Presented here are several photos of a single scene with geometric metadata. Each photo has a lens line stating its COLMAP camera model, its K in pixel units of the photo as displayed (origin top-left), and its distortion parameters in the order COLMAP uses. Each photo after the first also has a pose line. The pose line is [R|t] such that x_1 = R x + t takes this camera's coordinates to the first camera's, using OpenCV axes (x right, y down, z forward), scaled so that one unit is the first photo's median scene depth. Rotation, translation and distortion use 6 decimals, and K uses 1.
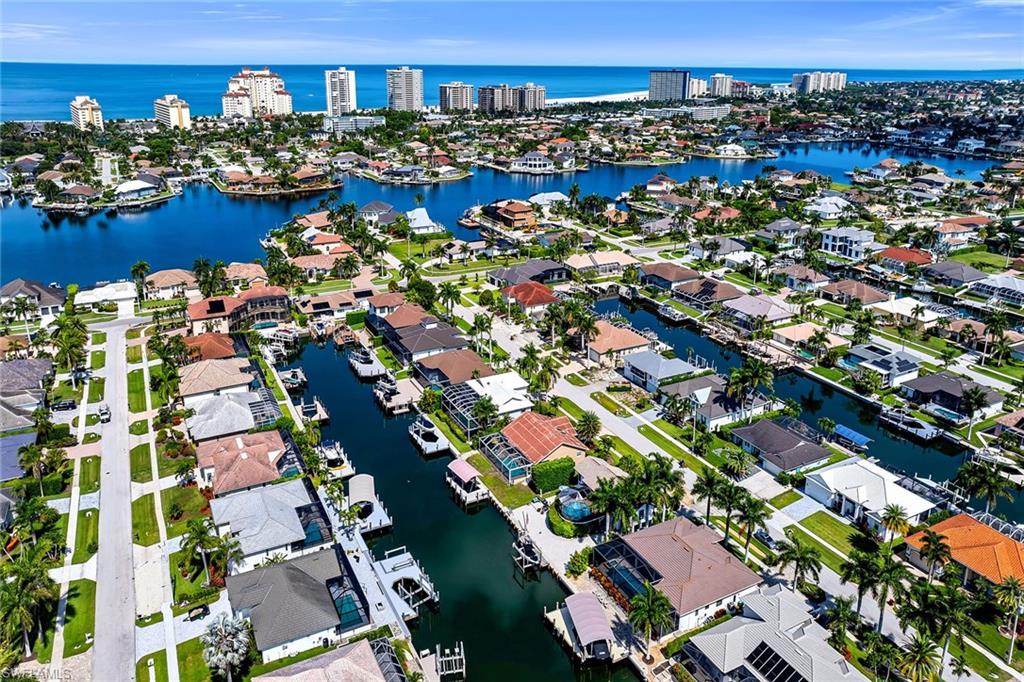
lens RADIAL K [[717.7, 0, 514.3], [0, 717.7, 288.2], [0, 0, 1]] dist [-0.009523, -0.007677]
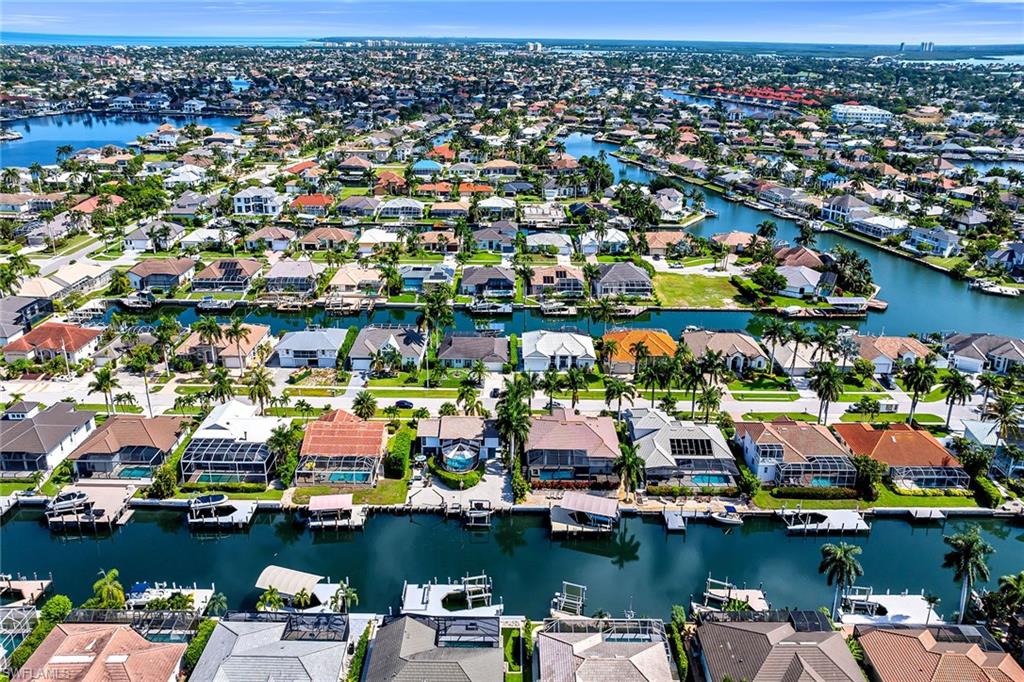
lens RADIAL K [[717.7, 0, 514.3], [0, 717.7, 288.2], [0, 0, 1]] dist [-0.009523, -0.007677]
pose [[0.465001, -0.295364, 0.834586, -0.494726], [0.257541, 0.947065, 0.191678, -0.083324], [-0.847022, 0.125810, 0.516454, 0.256827]]
